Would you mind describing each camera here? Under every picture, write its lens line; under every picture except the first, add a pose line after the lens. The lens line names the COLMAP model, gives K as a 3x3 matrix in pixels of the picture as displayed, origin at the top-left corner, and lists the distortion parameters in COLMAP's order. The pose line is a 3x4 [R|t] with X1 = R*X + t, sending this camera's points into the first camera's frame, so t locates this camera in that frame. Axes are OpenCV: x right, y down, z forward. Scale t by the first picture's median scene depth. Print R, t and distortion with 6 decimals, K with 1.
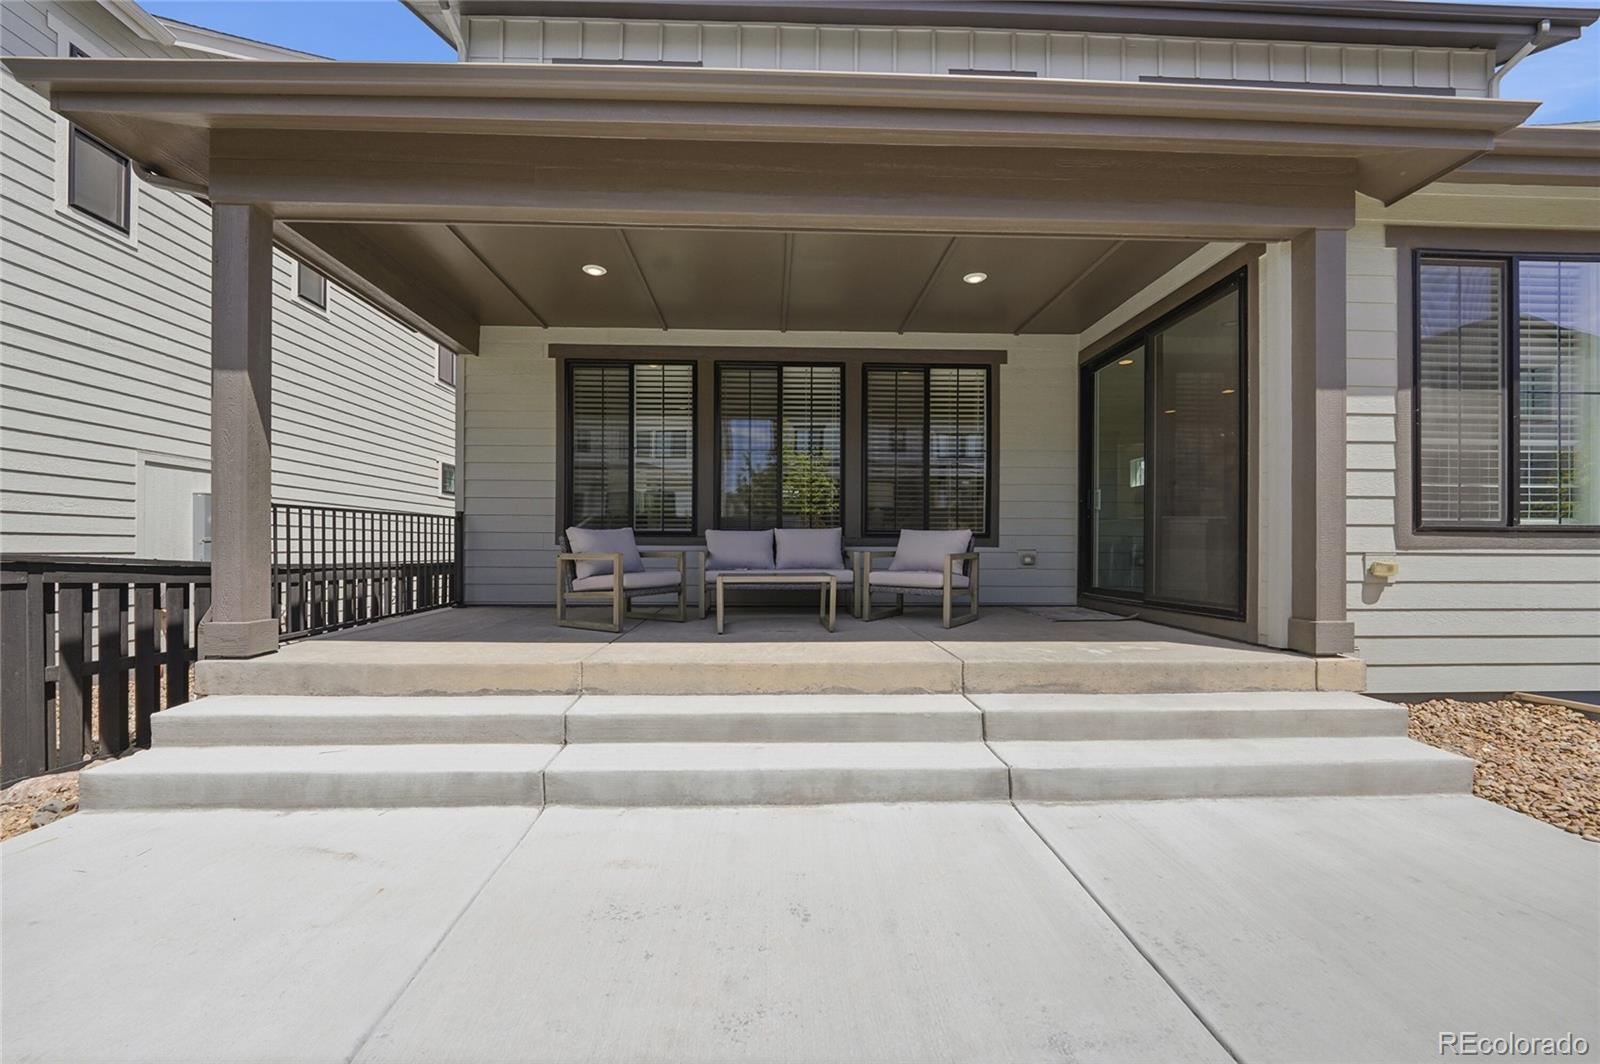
lens RADIAL K [[660.0, 0, 786.3], [0, 660.0, 549.5], [0, 0, 1]] dist [-0.010419, -0.000443]
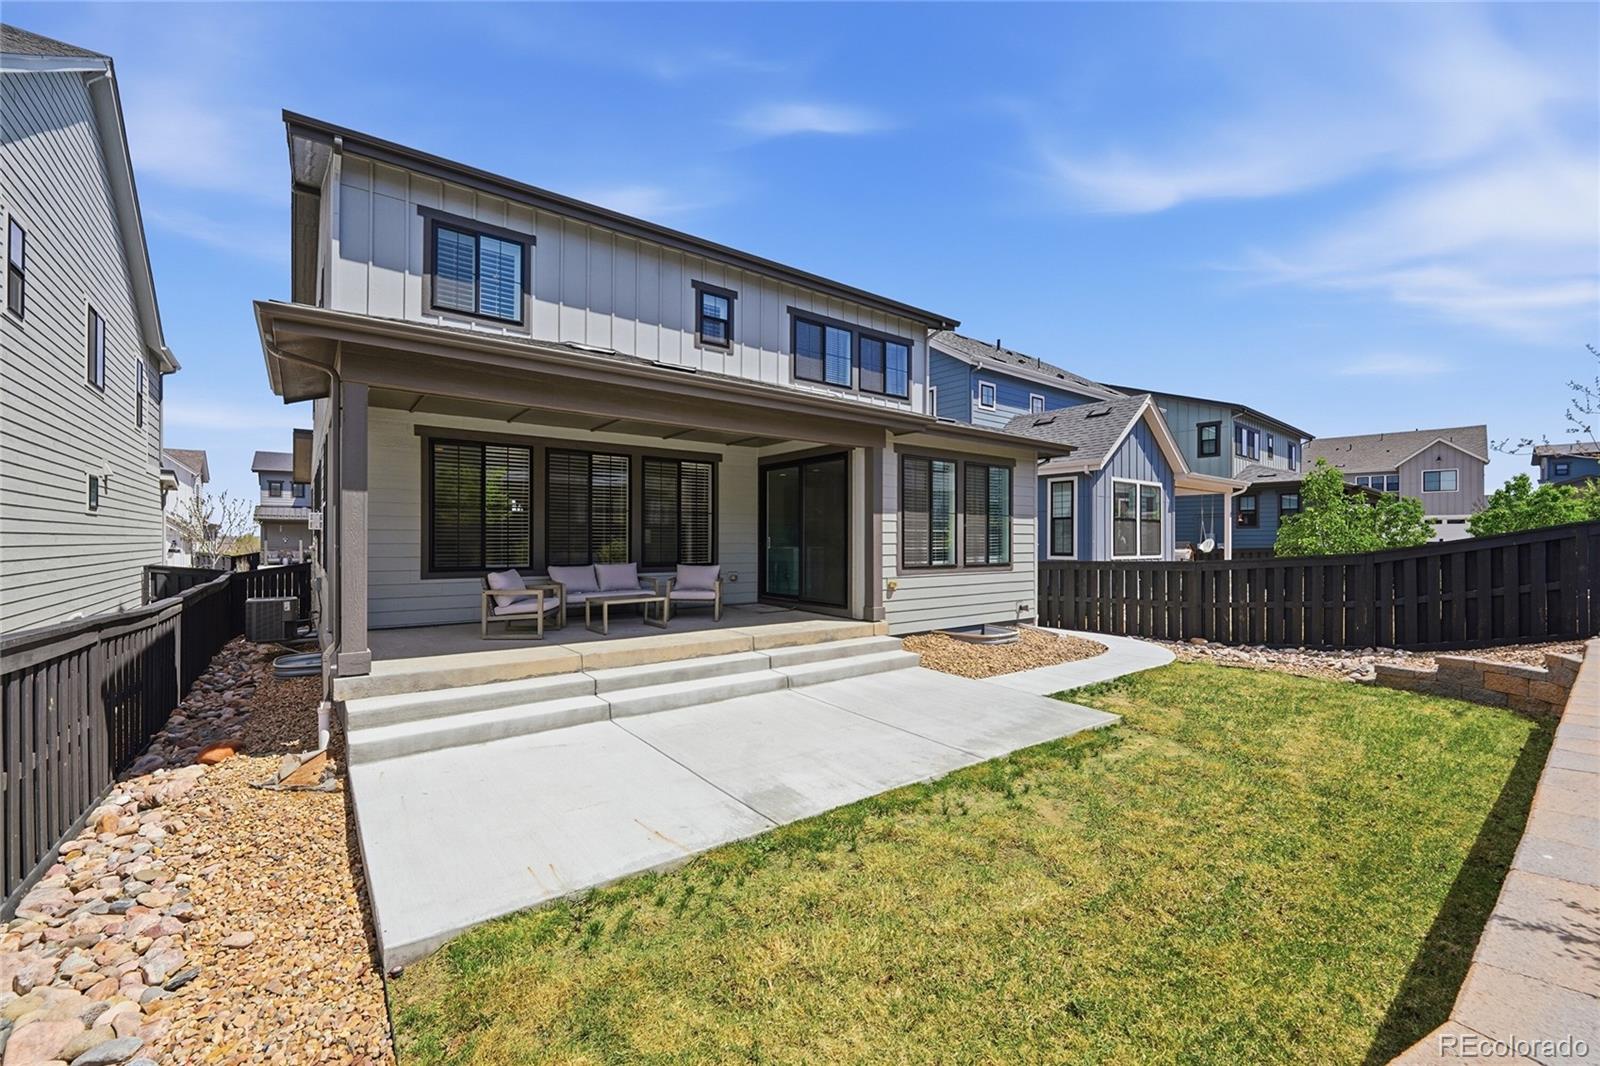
lens RADIAL K [[652.4, 0, 792.4], [0, 652.4, 539.6], [0, 0, 1]] dist [-0.007506, -0.001173]
pose [[0.814213, -0.002049, 0.580562, -0.801037], [0.001723, 0.999998, 0.001113, -0.138909], [-0.580563, 0.000094, 0.814215, -0.759027]]
